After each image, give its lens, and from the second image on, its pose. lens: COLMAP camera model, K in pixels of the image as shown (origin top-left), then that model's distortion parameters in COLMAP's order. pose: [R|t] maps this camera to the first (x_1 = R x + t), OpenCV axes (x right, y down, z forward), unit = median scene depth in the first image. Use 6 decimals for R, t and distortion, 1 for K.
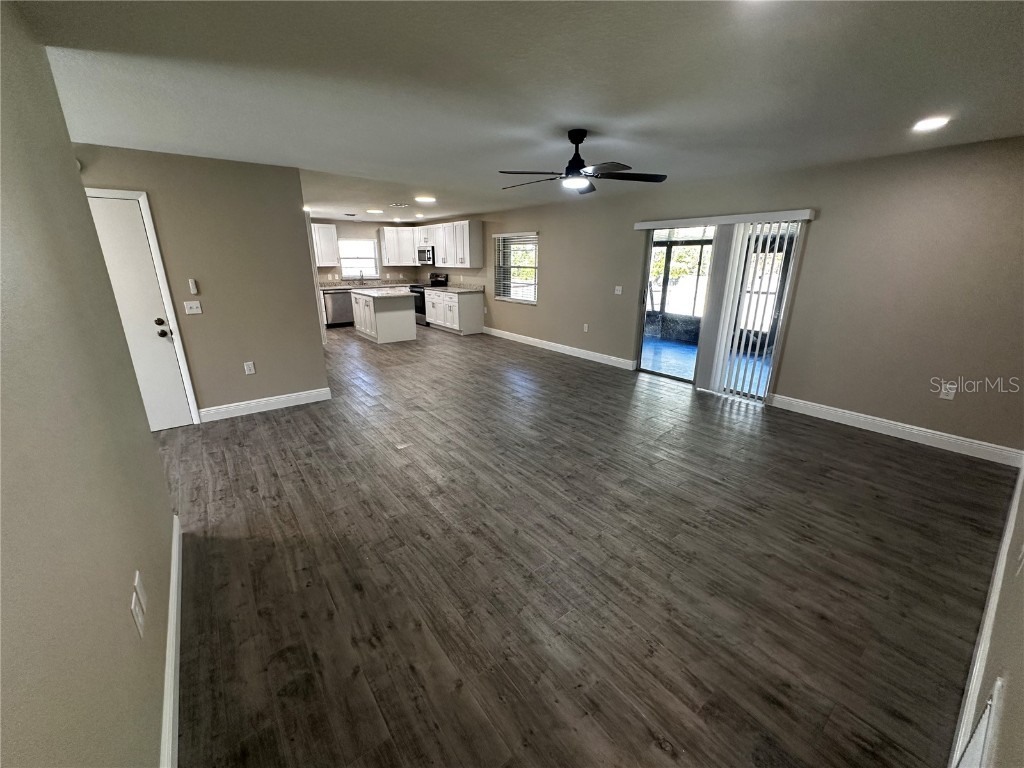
lens RADIAL K [[407.6, 0, 509.1], [0, 407.6, 382.2], [0, 0, 1]] dist [0.000787, 0.000284]
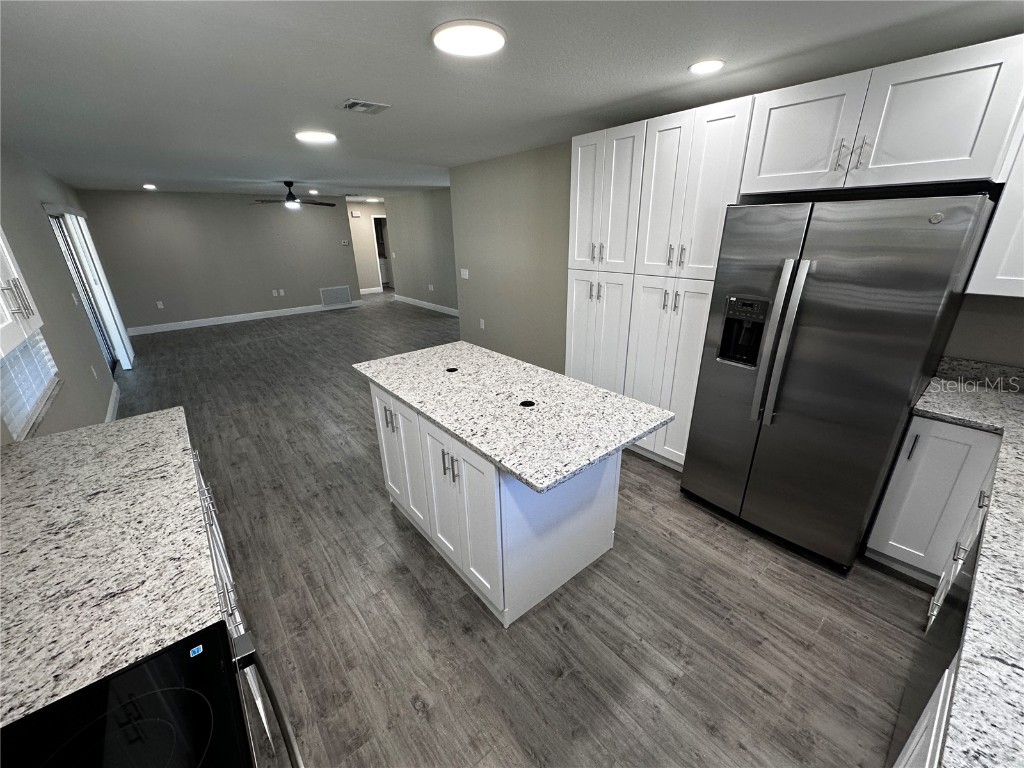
lens RADIAL K [[407.6, 0, 509.1], [0, 407.6, 382.2], [0, 0, 1]] dist [0.000787, 0.000284]
pose [[-0.998861, 0.035525, -0.031857, -0.794164], [0.008466, 0.788976, 0.614366, -0.966357], [0.046959, 0.613397, -0.788378, 3.017612]]
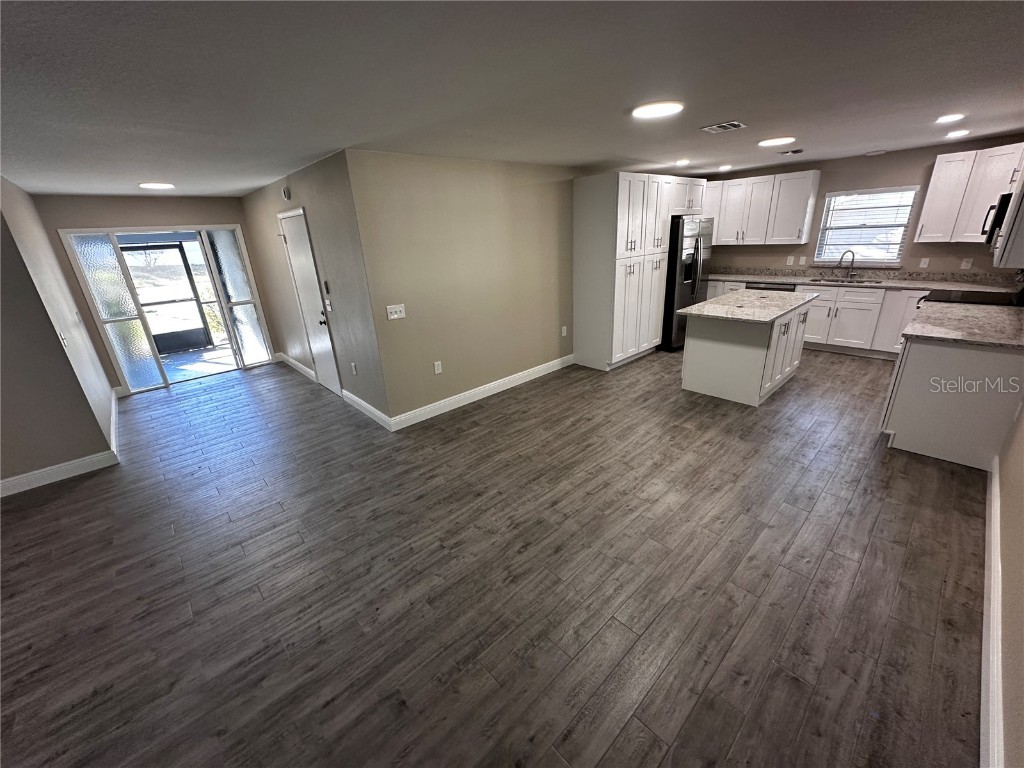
lens RADIAL K [[408.0, 0, 512.0], [0, 408.0, 384.0], [0, 0, 1]] dist [-0.001872, -0.000121]
pose [[0.096688, 0.343021, -0.934338, 0.479594], [-0.239145, 0.919243, 0.312732, -0.533654], [0.966158, 0.193205, 0.170912, 1.562454]]
